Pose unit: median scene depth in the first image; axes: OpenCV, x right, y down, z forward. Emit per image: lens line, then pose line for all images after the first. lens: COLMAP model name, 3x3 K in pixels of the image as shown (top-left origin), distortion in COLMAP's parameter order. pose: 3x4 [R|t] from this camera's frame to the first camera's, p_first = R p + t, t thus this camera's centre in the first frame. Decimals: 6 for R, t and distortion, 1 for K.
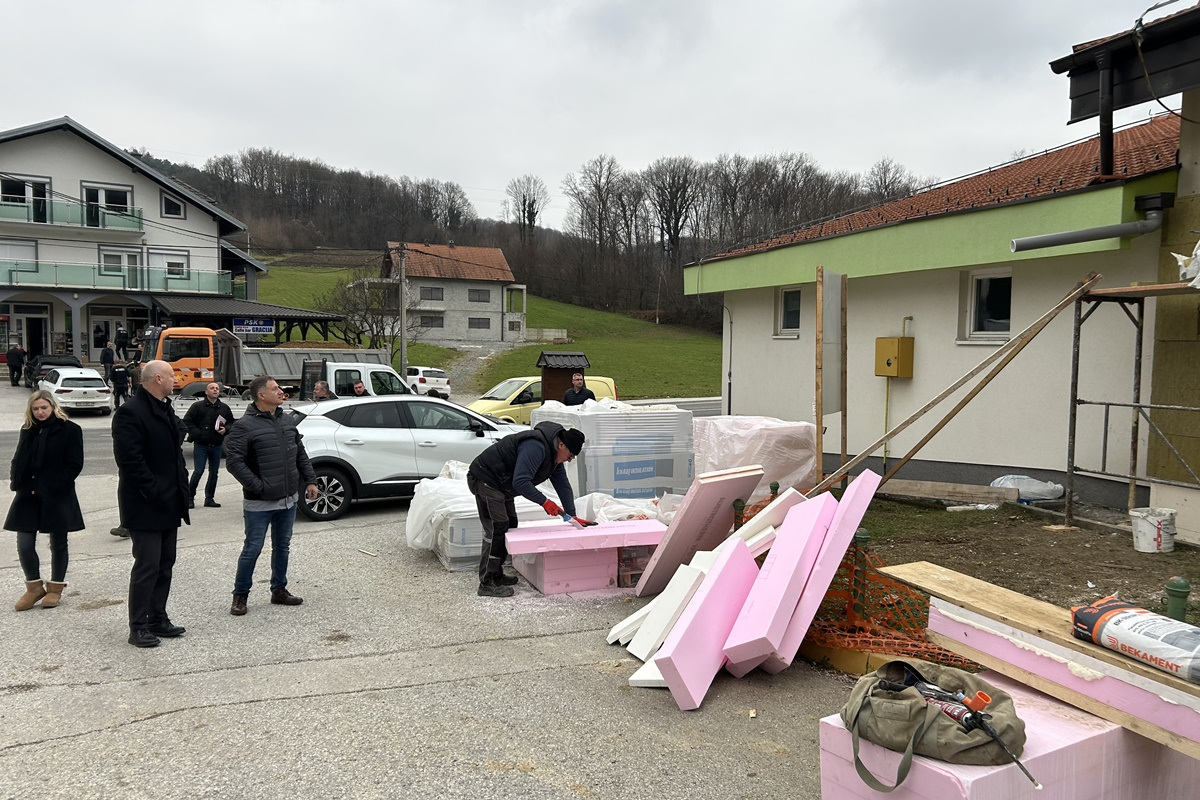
lens RADIAL K [[871.4, 0, 600.0], [0, 871.4, 400.0], [0, 0, 1]] dist [0.062986, -0.068575]
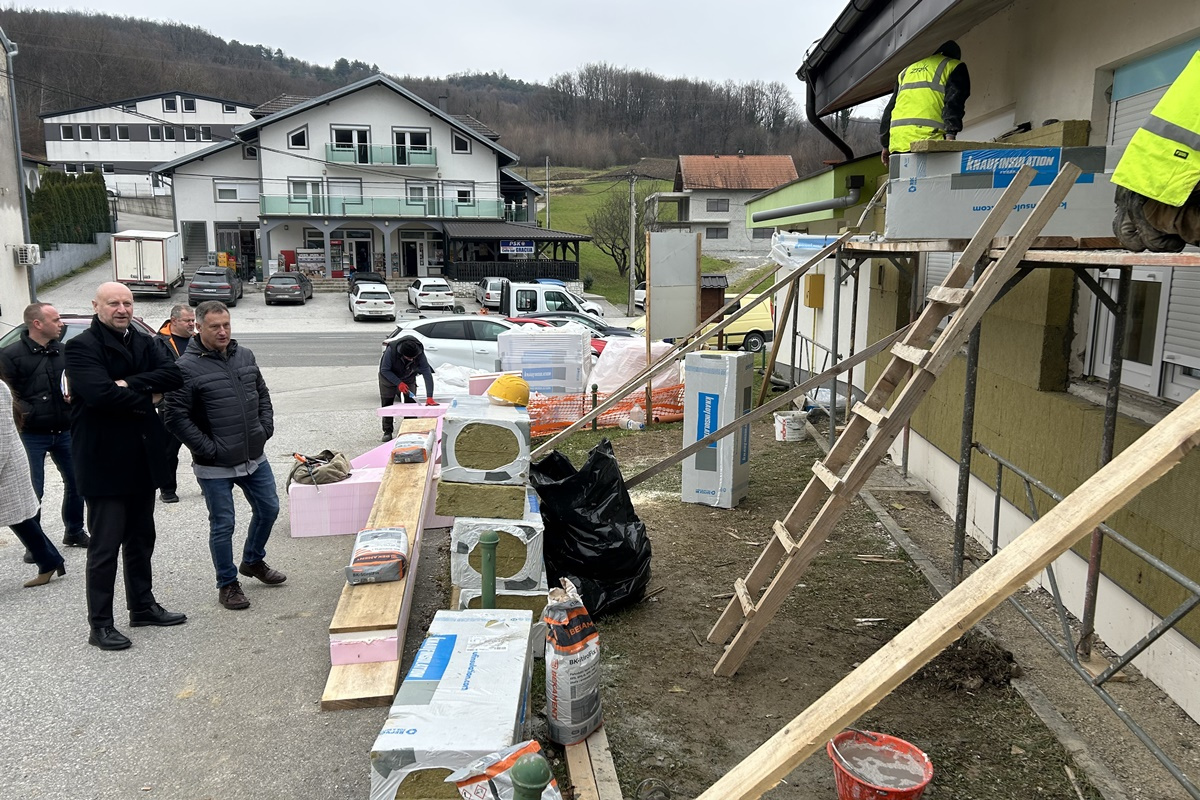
lens RADIAL K [[871.4, 0, 600.0], [0, 871.4, 400.0], [0, 0, 1]] dist [0.062986, -0.068575]
pose [[0.934528, 0.051253, -0.352179, 0.123416], [-0.014304, 0.994185, 0.106727, -0.006199], [0.355601, -0.094702, 0.929828, -0.059443]]
